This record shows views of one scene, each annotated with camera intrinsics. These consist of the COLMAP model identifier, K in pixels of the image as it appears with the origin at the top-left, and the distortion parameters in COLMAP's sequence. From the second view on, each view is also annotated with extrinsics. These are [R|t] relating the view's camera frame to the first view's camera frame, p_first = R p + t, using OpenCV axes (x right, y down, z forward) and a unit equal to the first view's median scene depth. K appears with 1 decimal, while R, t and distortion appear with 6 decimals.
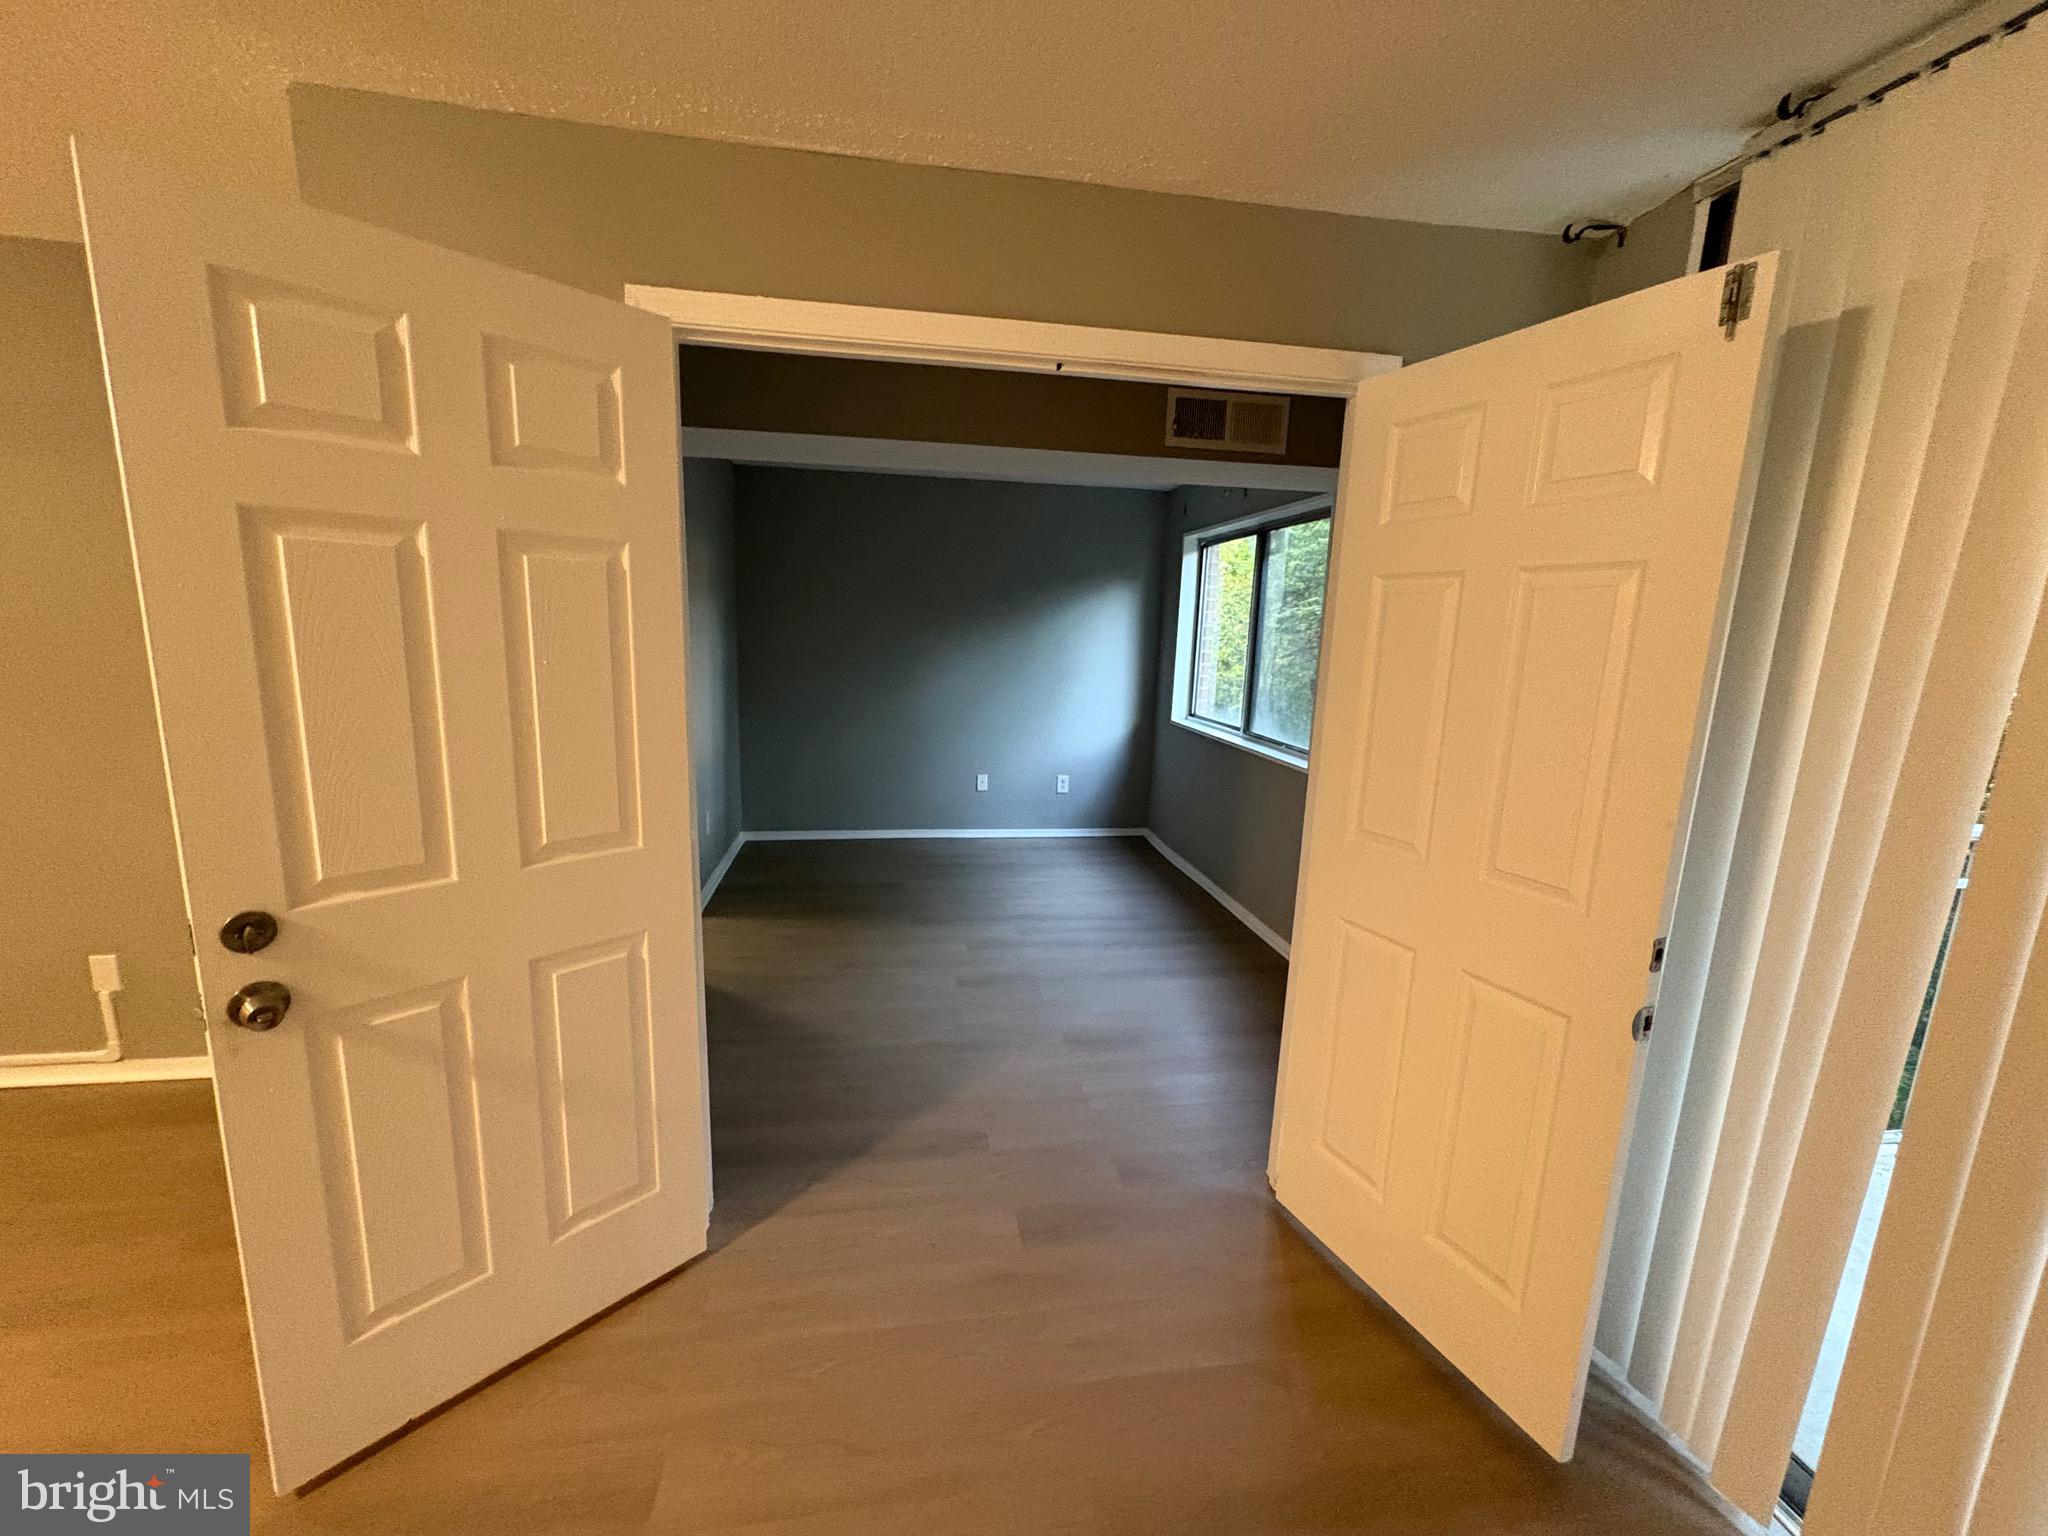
lens RADIAL K [[820.5, 0, 1022.0], [0, 820.5, 775.4], [0, 0, 1]] dist [-0.000304, 0.000014]
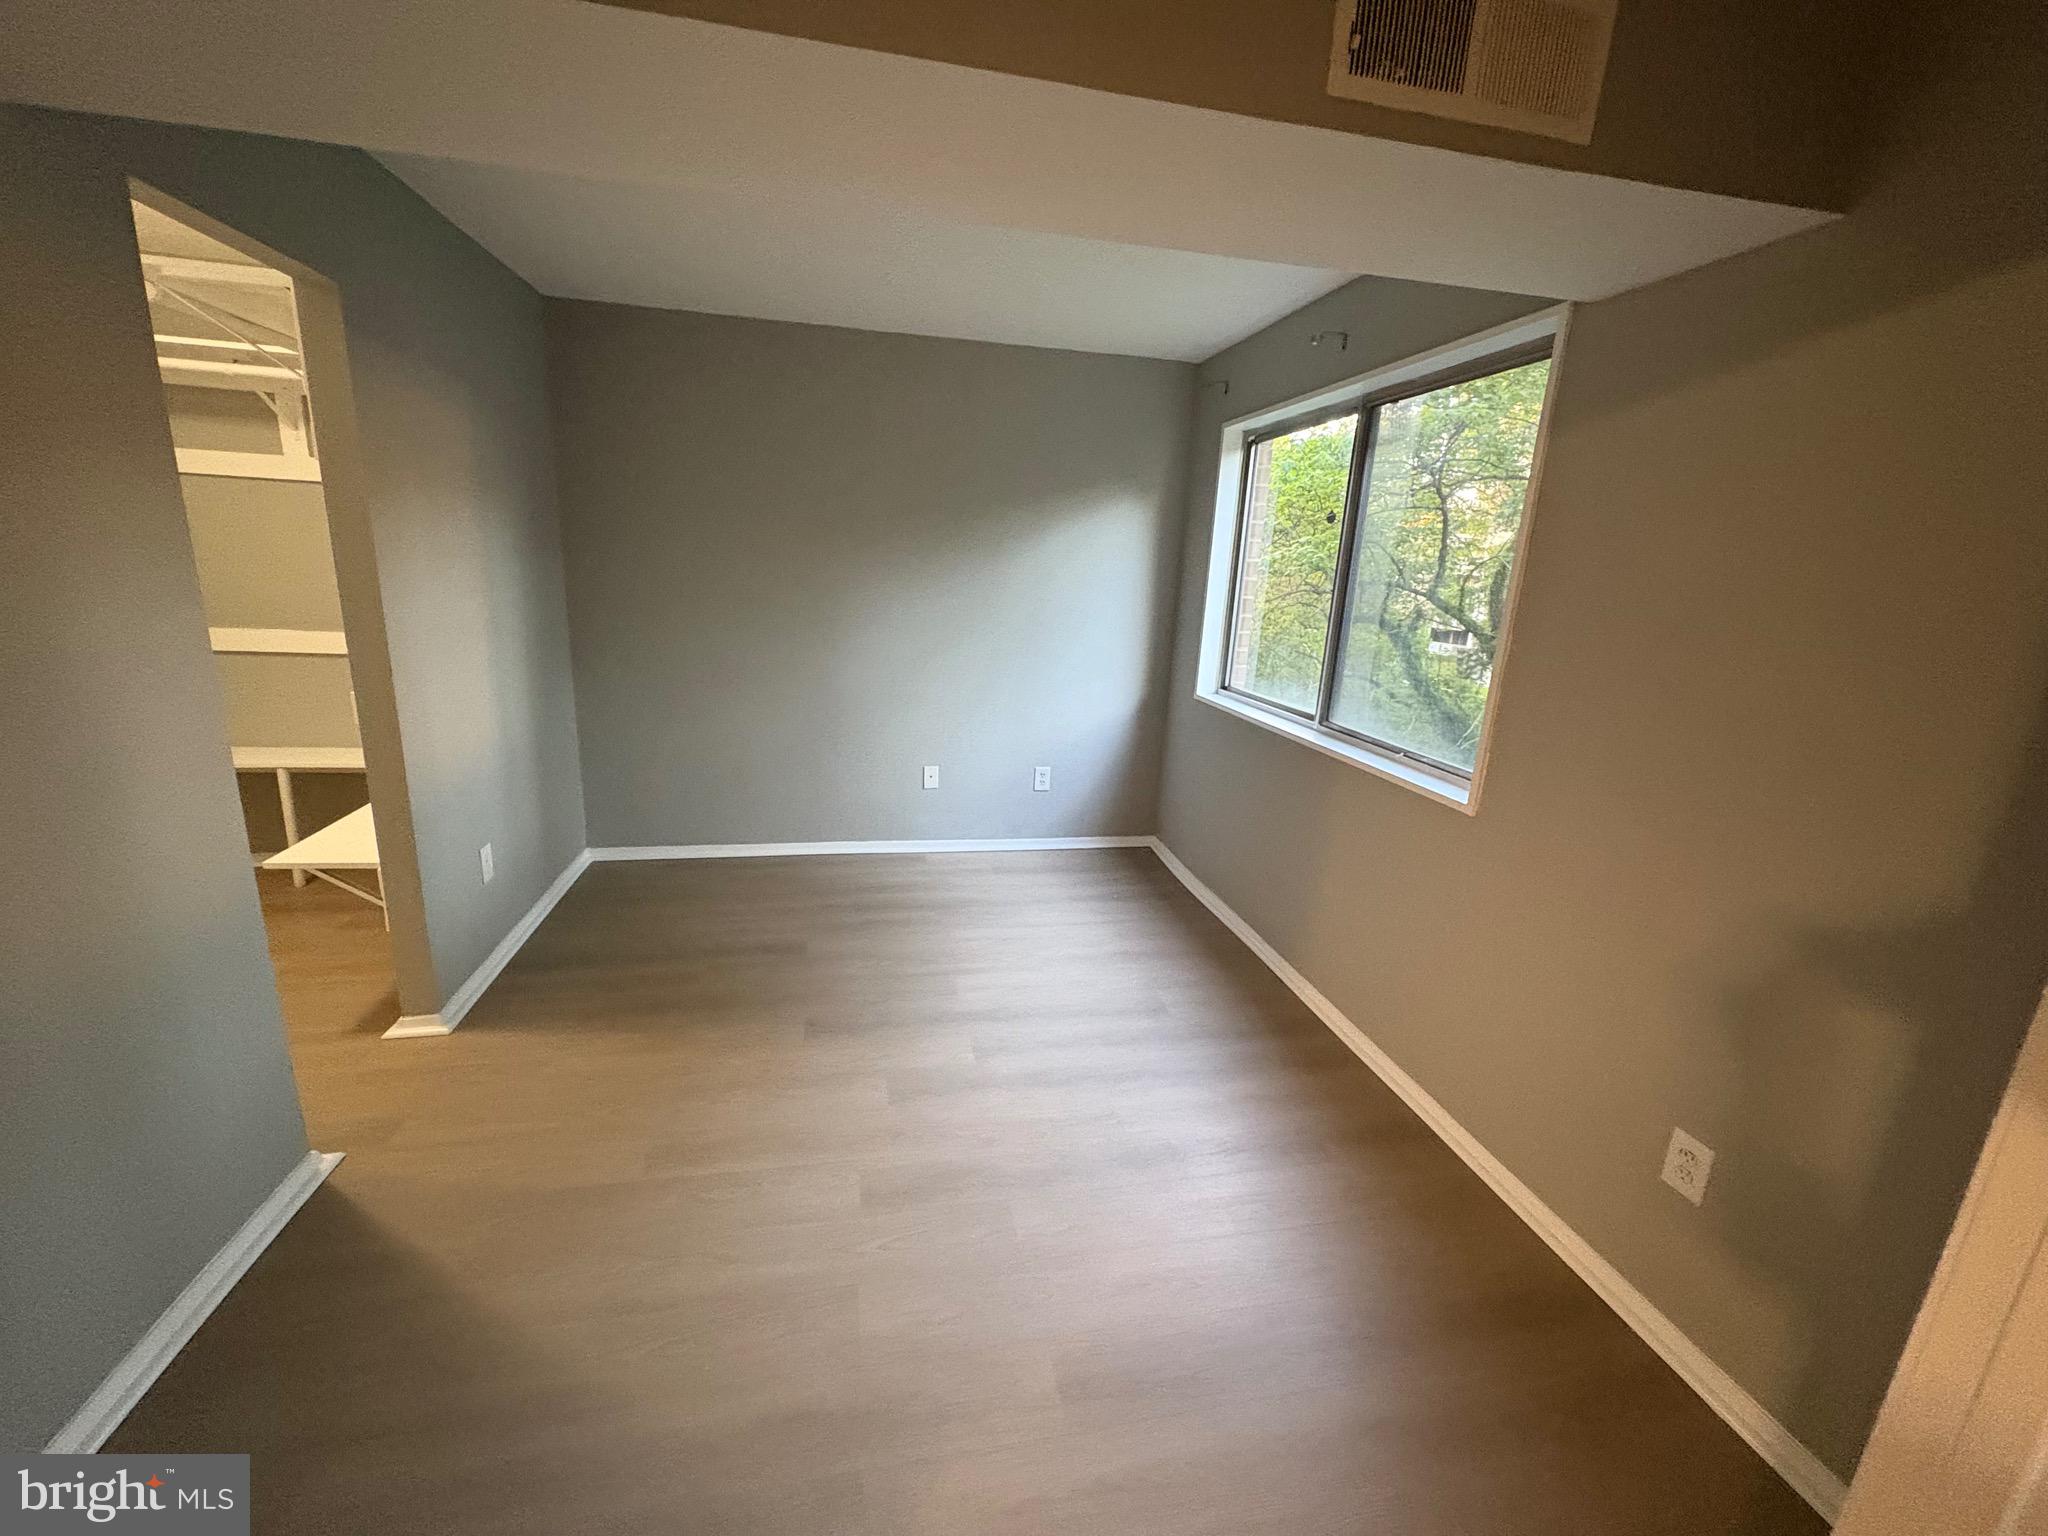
lens RADIAL K [[820.5, 0, 1024.6], [0, 820.5, 771.9], [0, 0, 1]] dist [-0.000304, 0.000014]
pose [[0.999186, 0.003934, 0.040149, 0.005407], [-0.006617, 0.997737, 0.066912, -0.049721], [-0.039795, -0.067123, 0.996951, 0.307679]]
